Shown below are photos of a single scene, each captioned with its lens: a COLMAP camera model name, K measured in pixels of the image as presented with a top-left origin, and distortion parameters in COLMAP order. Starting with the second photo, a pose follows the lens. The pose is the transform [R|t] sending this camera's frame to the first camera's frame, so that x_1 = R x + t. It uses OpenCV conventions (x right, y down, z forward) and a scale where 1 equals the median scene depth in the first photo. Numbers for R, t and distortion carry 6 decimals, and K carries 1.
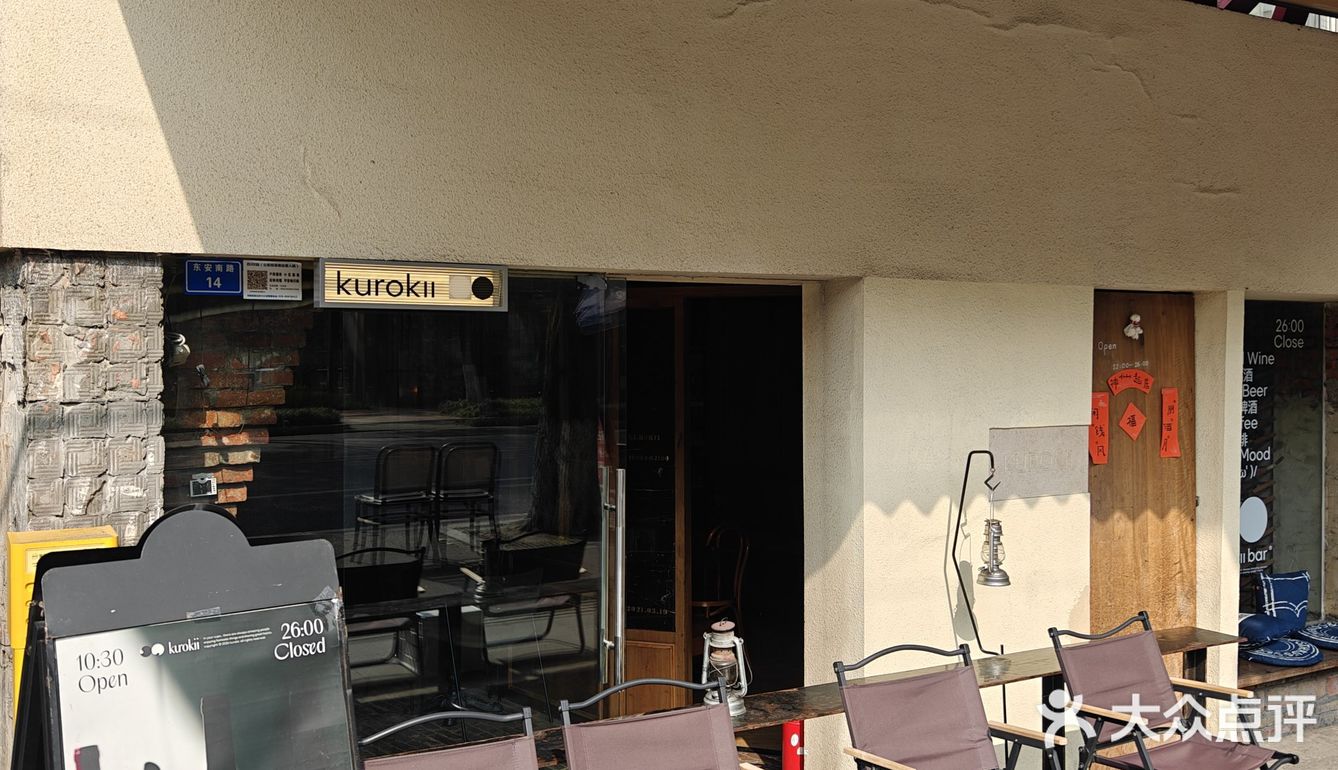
lens RADIAL K [[1194.0, 0, 669.0], [0, 1194.0, 385.0], [0, 0, 1]] dist [0.125656, -0.322753]
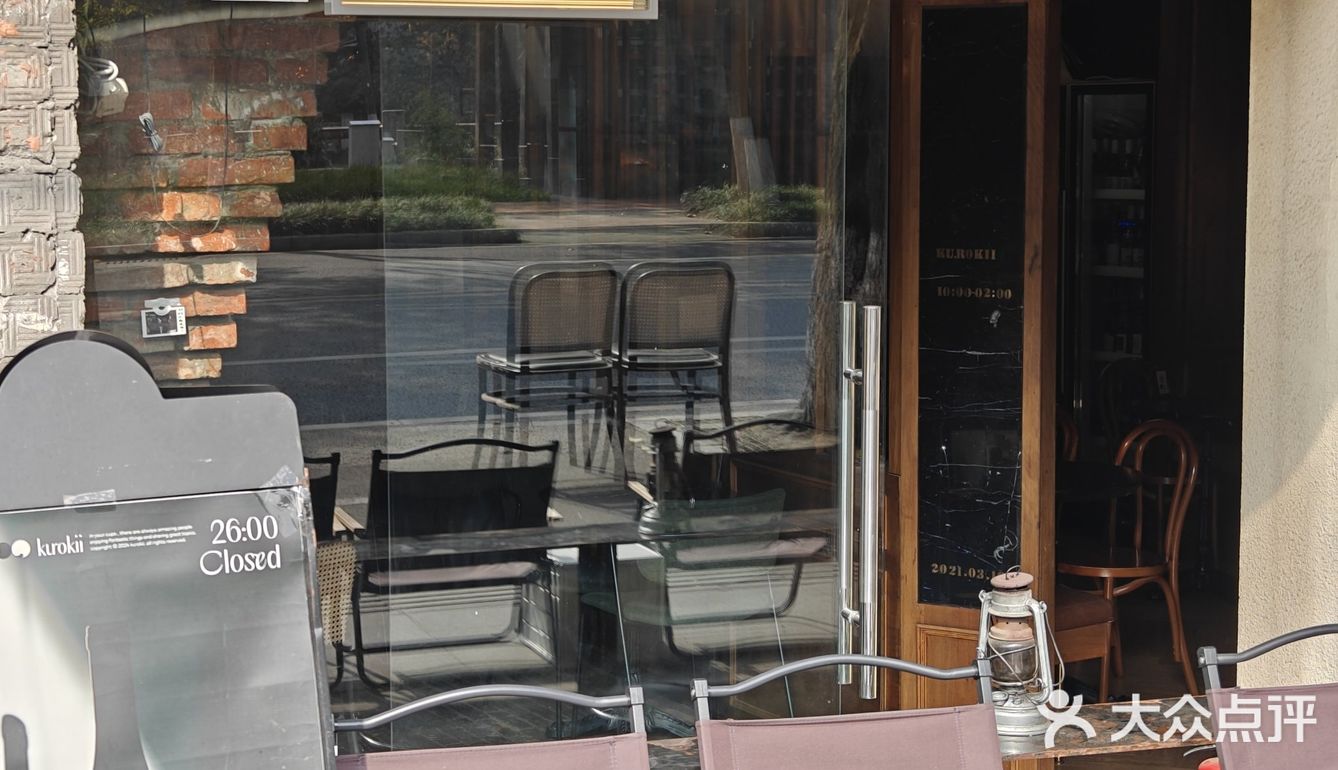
lens RADIAL K [[2461.0, 0, 727.0], [0, 2461.0, 382.9], [0, 0, 1]] dist [0.337546, -1.165291]
pose [[0.979529, 0.021070, -0.200195, 0.131796], [-0.003036, 0.995940, 0.089967, 0.003432], [0.201278, -0.087518, 0.975617, -0.143145]]
